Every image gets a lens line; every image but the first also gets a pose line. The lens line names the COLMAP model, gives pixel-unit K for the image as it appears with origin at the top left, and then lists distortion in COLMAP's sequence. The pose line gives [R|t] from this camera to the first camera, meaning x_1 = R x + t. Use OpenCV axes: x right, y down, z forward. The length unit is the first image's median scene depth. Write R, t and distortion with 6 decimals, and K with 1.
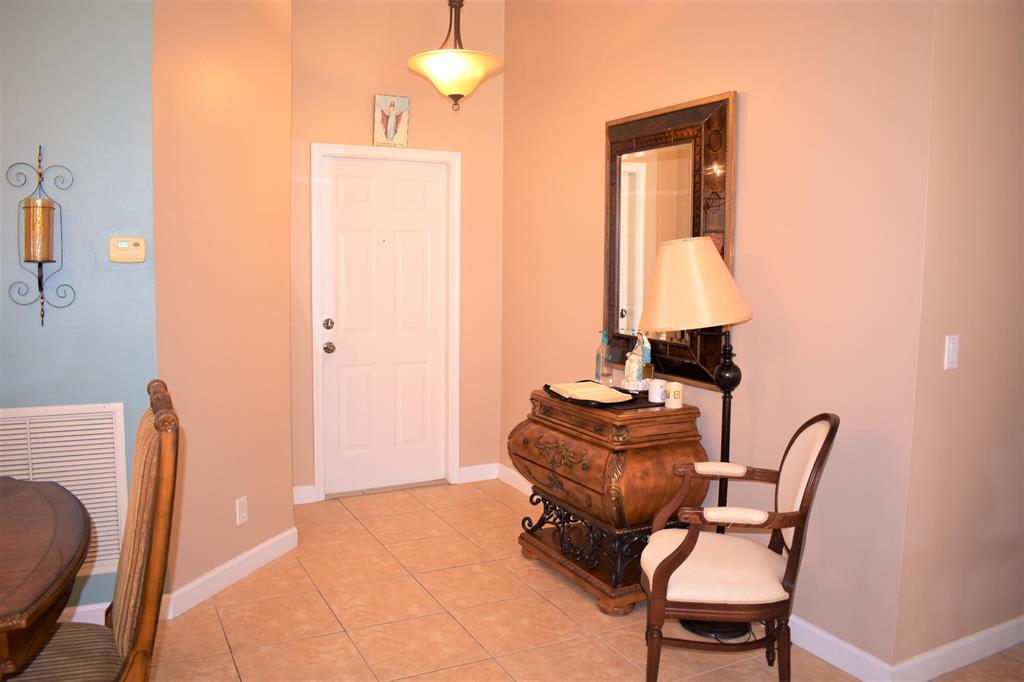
lens RADIAL K [[812.0, 0, 512.0], [0, 812.0, 341.0], [0, 0, 1]] dist [-0.092653, 0.007053]
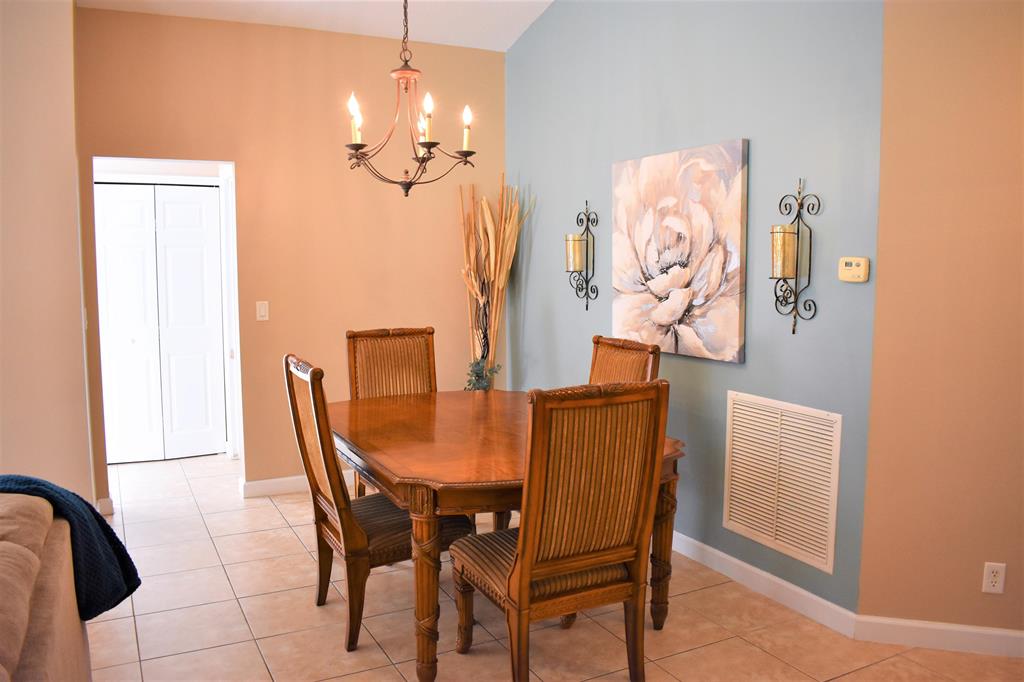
lens RADIAL K [[812.0, 0, 512.0], [0, 812.0, 341.0], [0, 0, 1]] dist [-0.092653, 0.007053]
pose [[0.011665, 0.093626, -0.995539, 0.399503], [-0.110912, 0.989585, 0.091766, -0.049418], [0.993762, 0.109347, 0.021928, 0.390201]]
